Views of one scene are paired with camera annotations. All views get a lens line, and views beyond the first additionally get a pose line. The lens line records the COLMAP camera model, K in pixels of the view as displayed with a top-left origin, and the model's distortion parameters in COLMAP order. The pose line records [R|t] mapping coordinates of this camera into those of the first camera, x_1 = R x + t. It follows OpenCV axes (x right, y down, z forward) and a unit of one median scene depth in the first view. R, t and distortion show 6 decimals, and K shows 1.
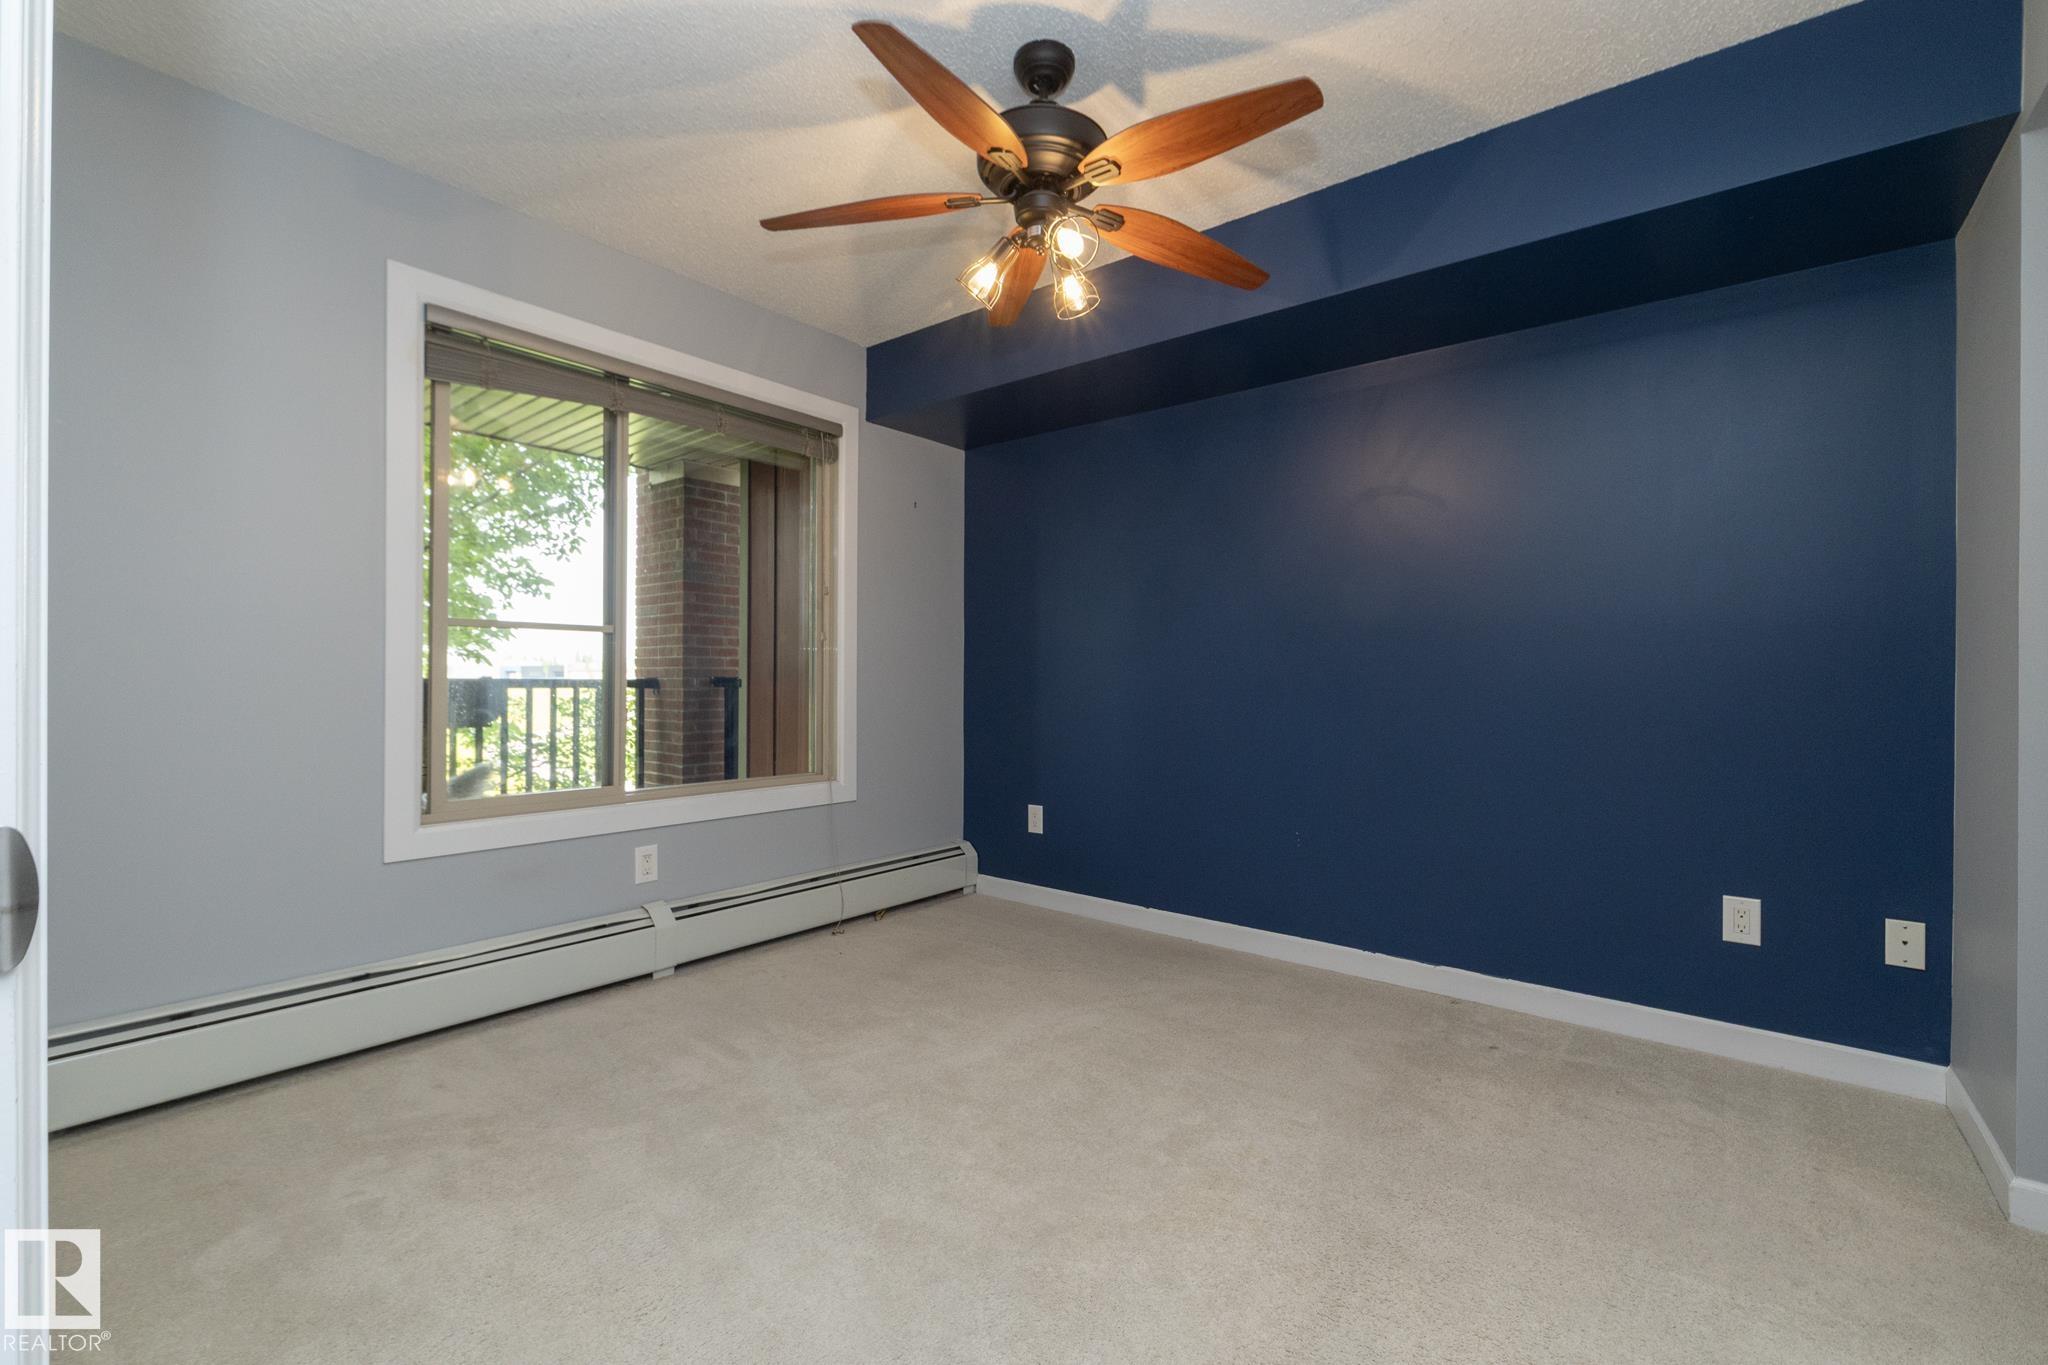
lens RADIAL K [[875.5, 0, 1018.3], [0, 875.5, 685.2], [0, 0, 1]] dist [-0.001065, -0.000446]
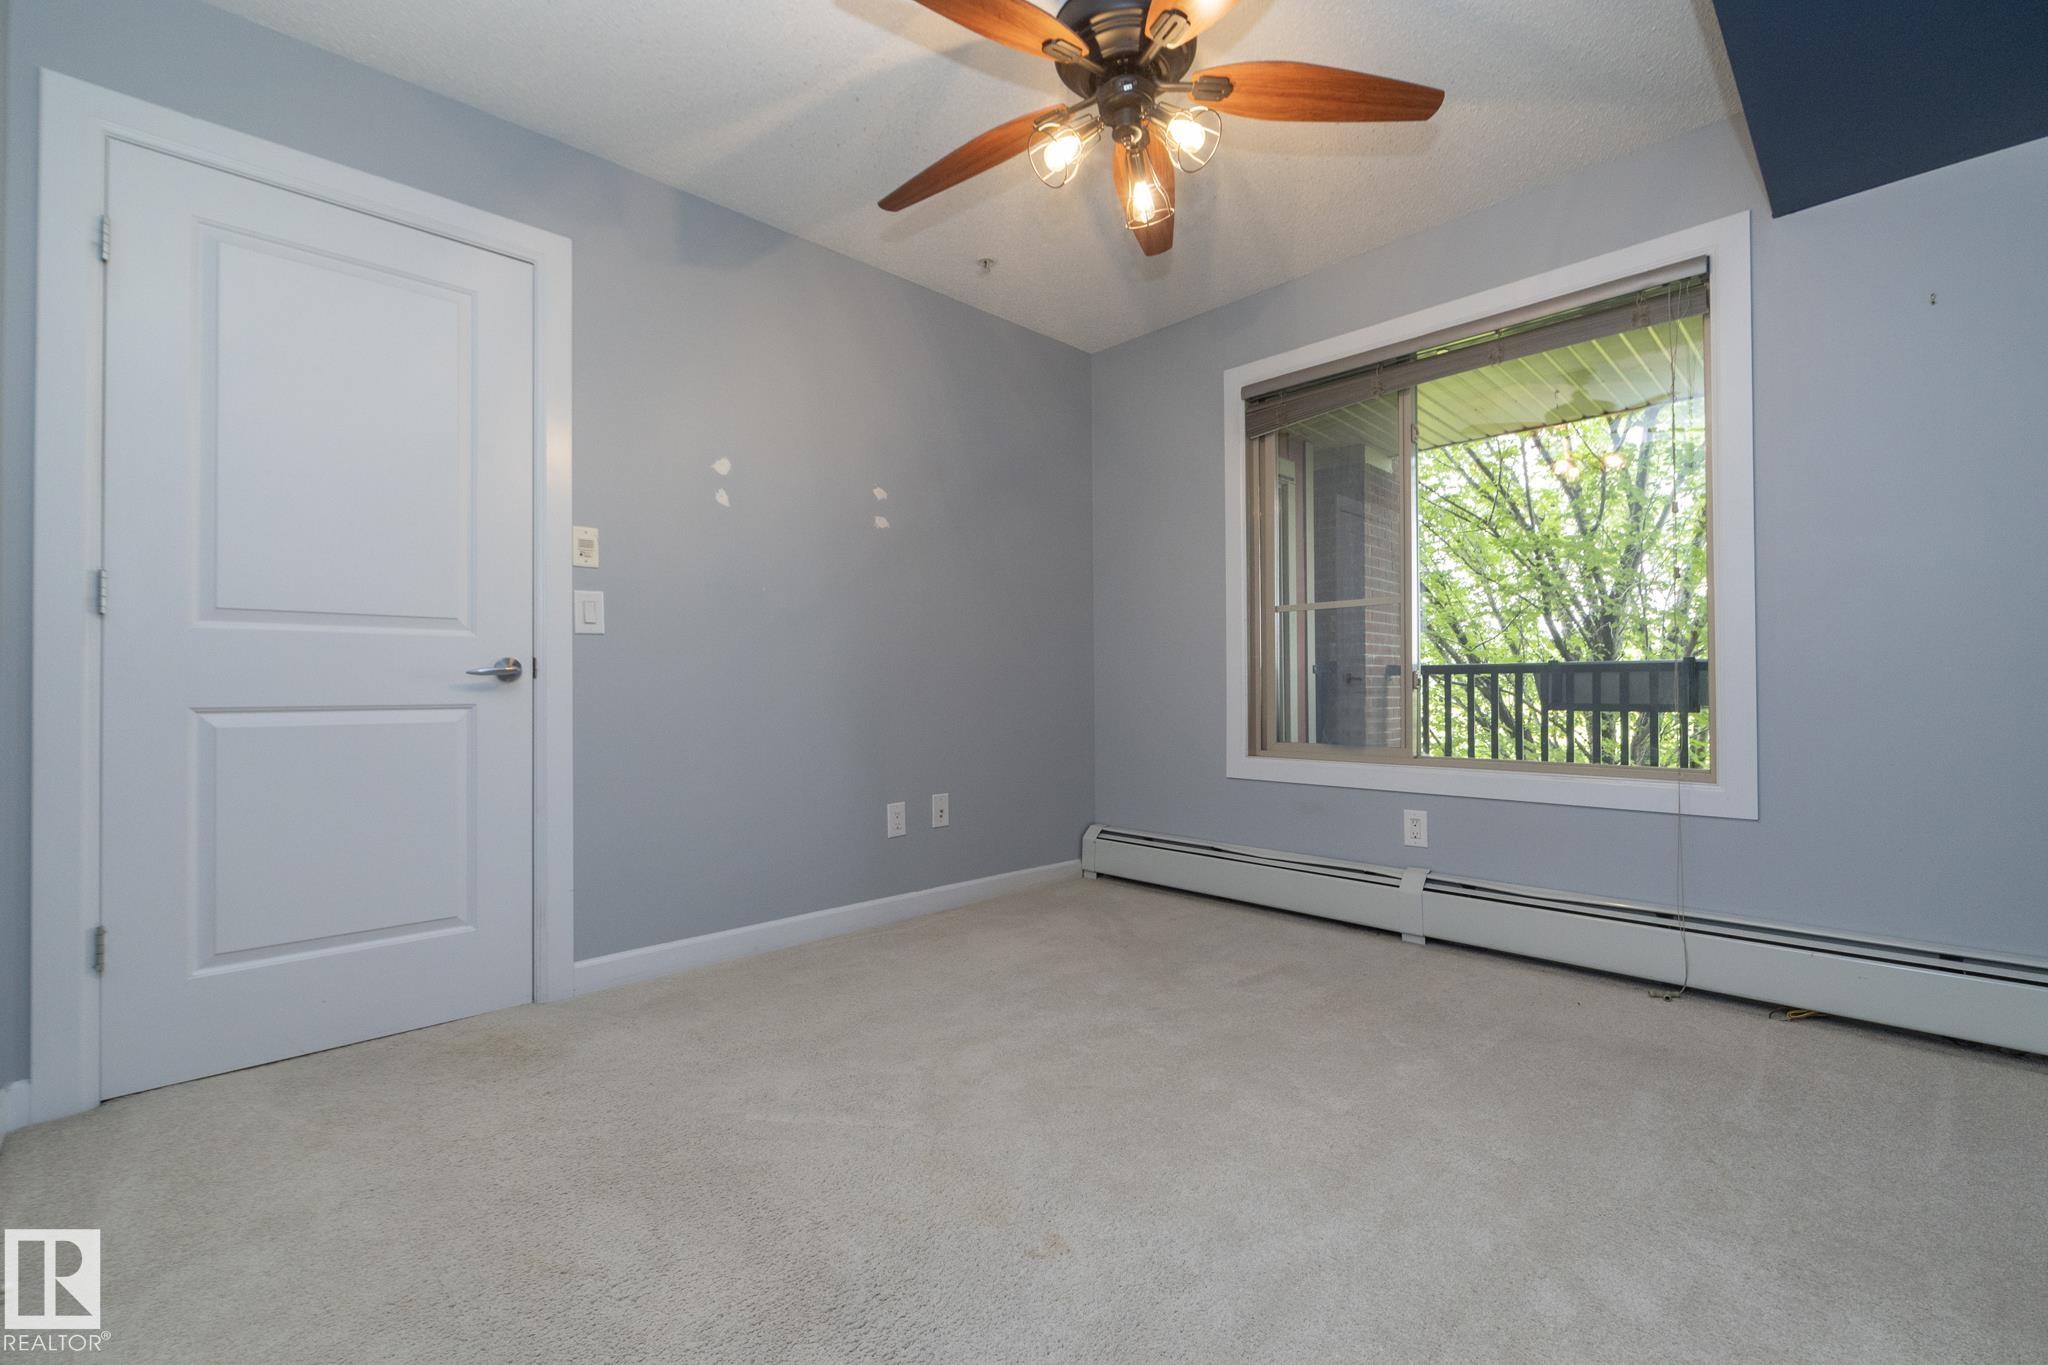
lens RADIAL K [[875.5, 0, 1026.8], [0, 875.5, 682.2], [0, 0, 1]] dist [-0.001065, -0.000446]
pose [[-0.126068, -0.005744, -0.992005, 0.636520], [0.004496, 0.999970, -0.006361, 0.039818], [0.992011, -0.005262, -0.126039, 0.683162]]
